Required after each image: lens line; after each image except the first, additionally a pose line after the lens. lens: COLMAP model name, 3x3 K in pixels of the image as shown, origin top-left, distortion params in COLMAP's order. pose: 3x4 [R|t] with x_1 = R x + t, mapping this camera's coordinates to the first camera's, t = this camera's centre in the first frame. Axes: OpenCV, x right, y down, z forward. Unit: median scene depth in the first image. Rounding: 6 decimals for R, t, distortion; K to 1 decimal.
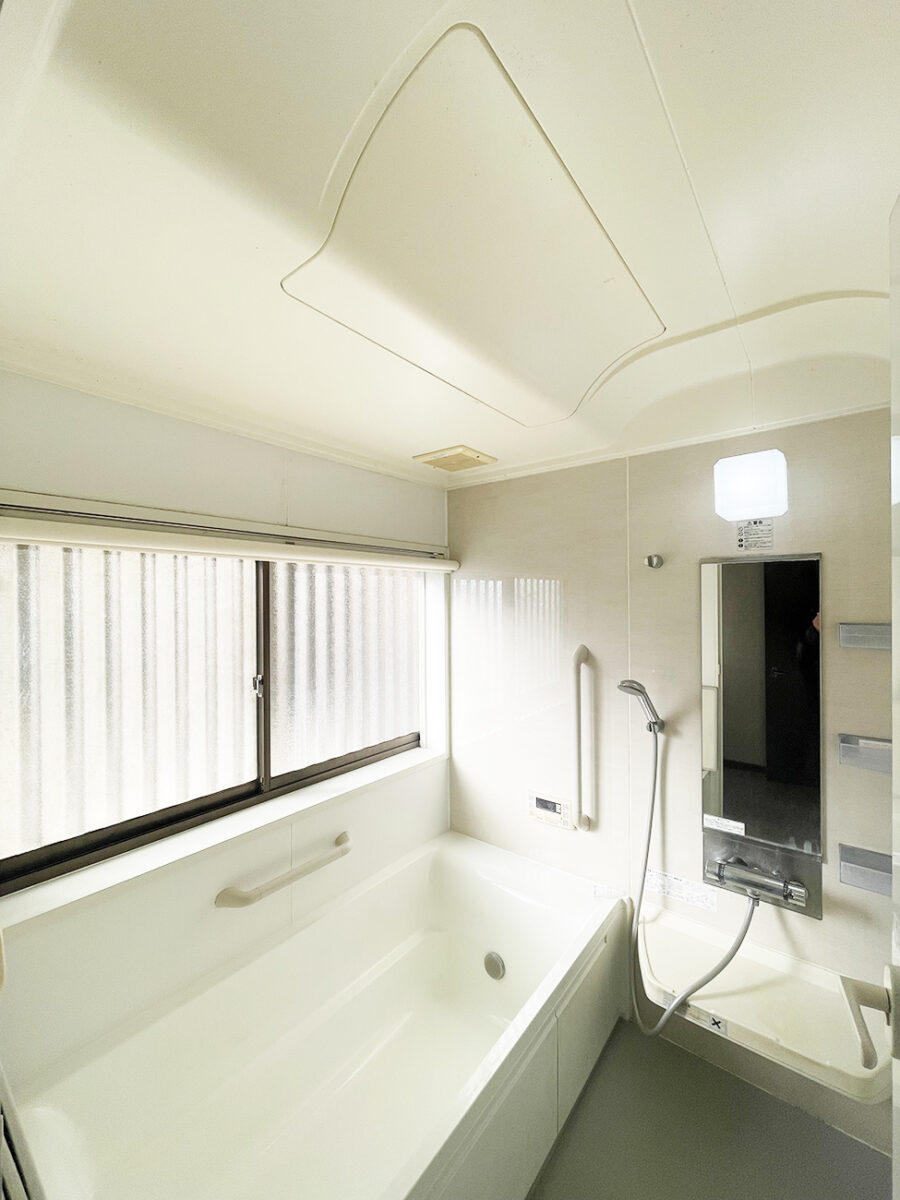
lens RADIAL K [[482.1, 0, 446.5], [0, 482.1, 594.7], [0, 0, 1]] dist [-0.001618, -0.000346]
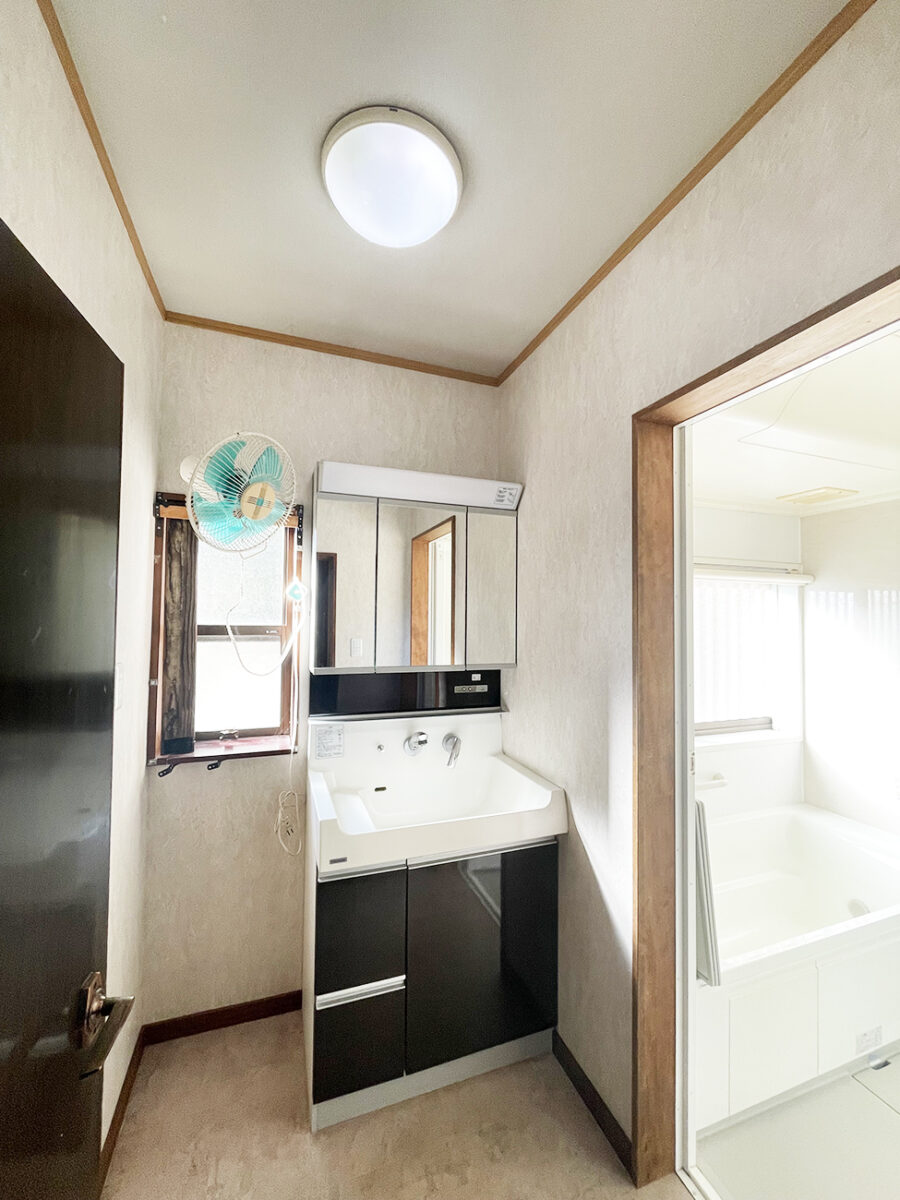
lens RADIAL K [[482.1, 0, 456.1], [0, 482.1, 597.4], [0, 0, 1]] dist [-0.001618, -0.000346]
pose [[0.859326, 0.000360, -0.511428, -0.122705], [-0.014305, 0.999625, -0.023332, 0.024605], [0.511228, 0.027366, 0.859009, -0.468252]]
